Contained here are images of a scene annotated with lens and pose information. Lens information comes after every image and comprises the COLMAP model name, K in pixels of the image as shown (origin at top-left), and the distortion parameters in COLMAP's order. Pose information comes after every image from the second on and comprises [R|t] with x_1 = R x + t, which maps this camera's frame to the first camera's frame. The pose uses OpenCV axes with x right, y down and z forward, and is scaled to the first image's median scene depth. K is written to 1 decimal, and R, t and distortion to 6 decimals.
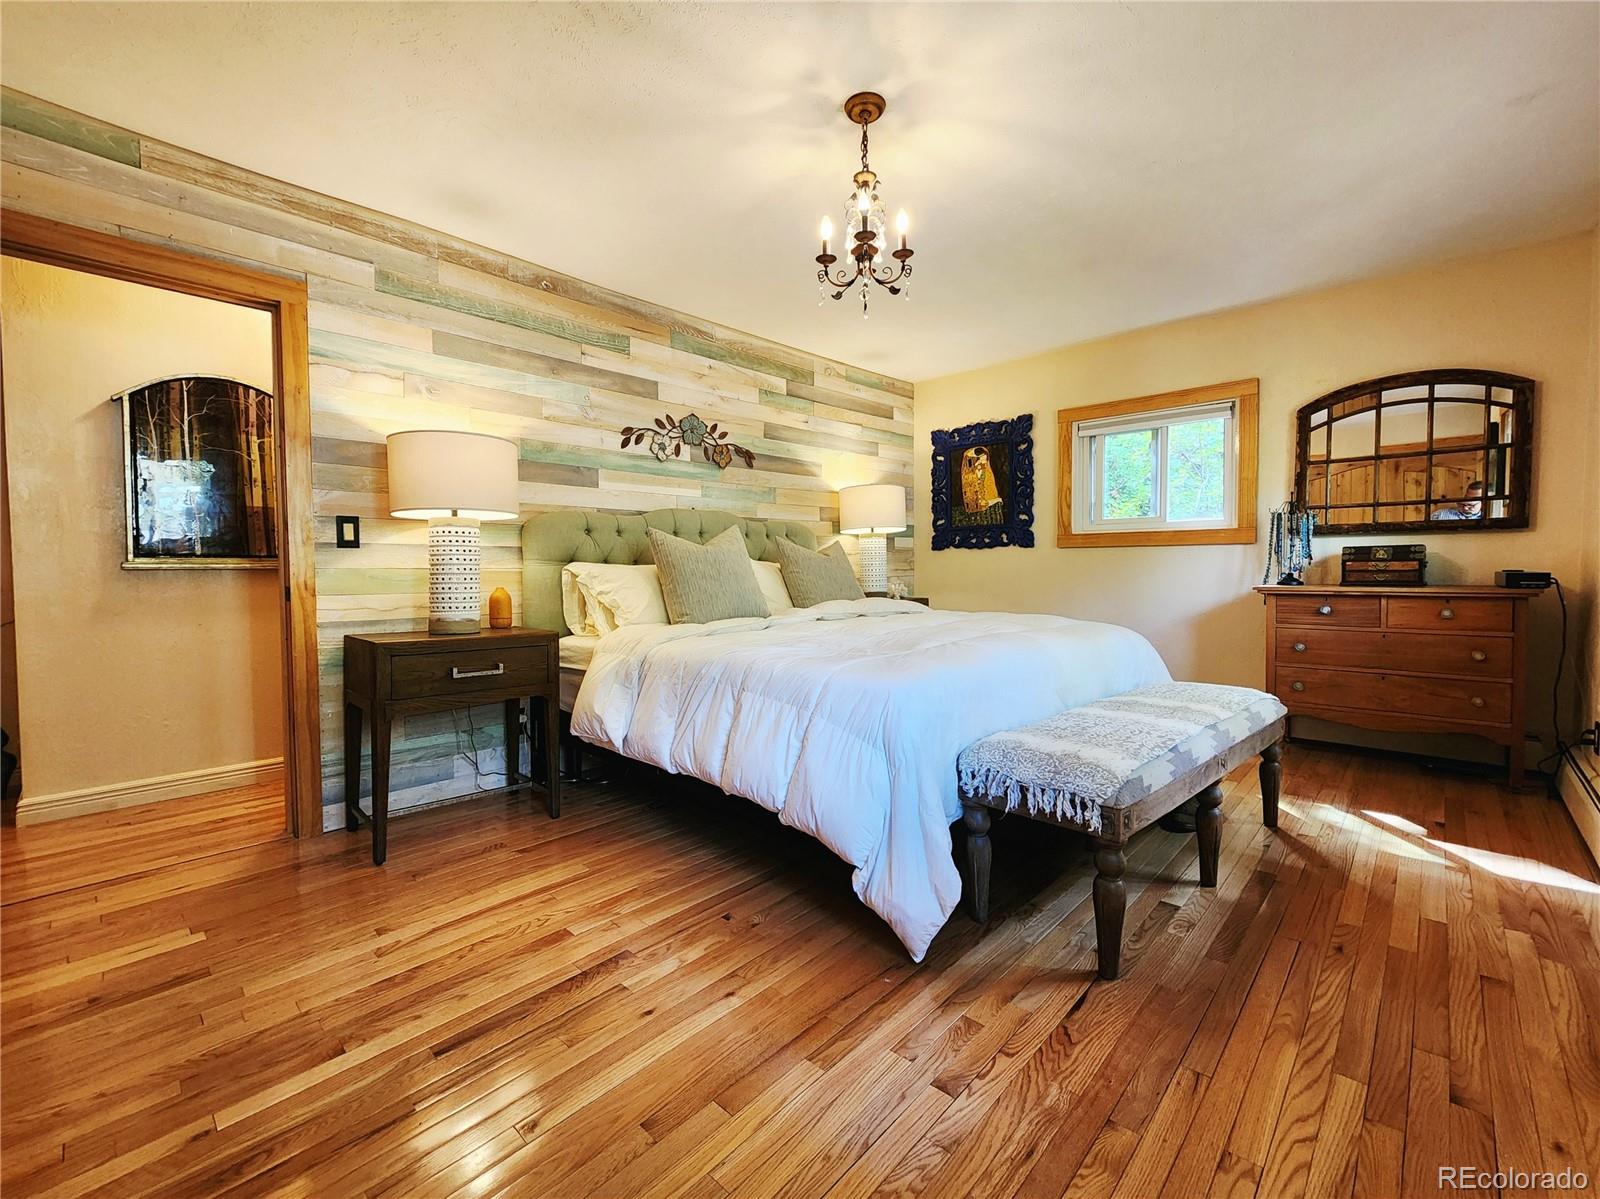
lens RADIAL K [[662.5, 0, 802.3], [0, 662.5, 589.6], [0, 0, 1]] dist [0.000187, -0.000491]
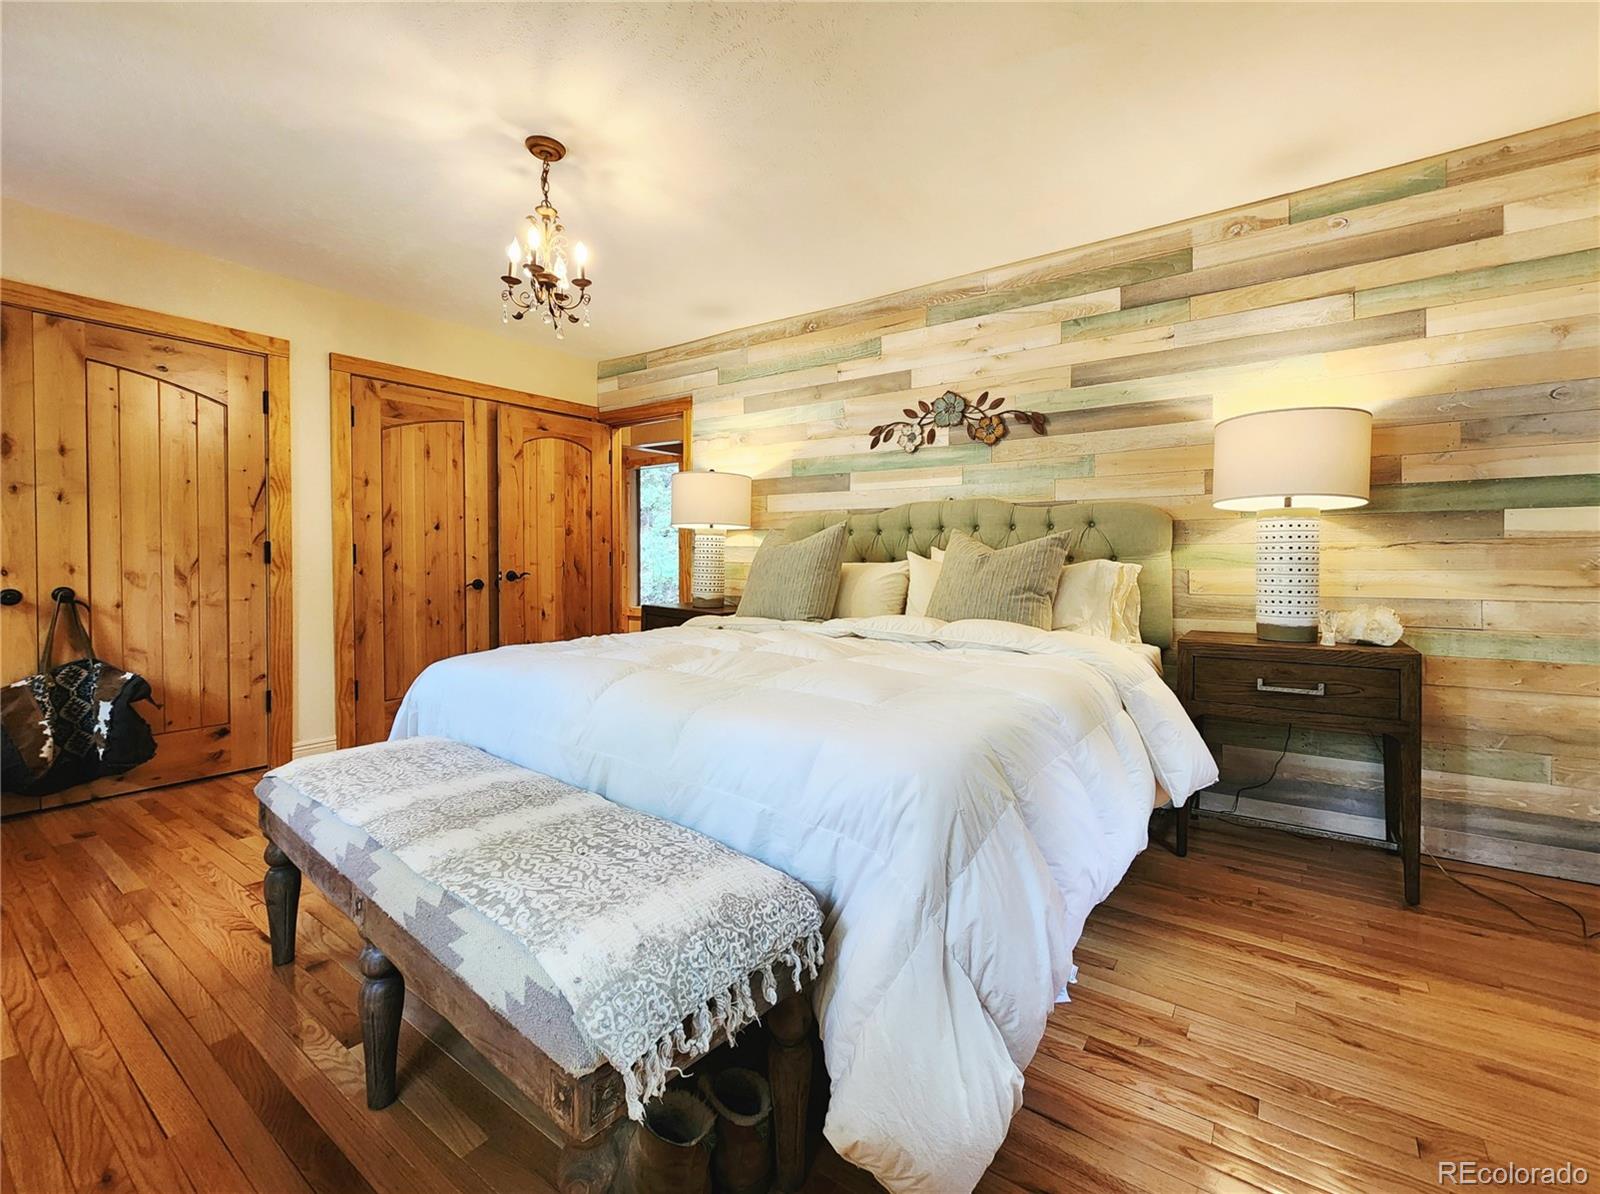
lens RADIAL K [[662.5, 0, 802.3], [0, 662.5, 587.1], [0, 0, 1]] dist [0.000187, -0.000491]
pose [[0.162138, 0.050089, -0.985496, 0.674924], [-0.048405, 0.997912, 0.042757, -0.033743], [0.985580, 0.040770, 0.164224, 0.667837]]
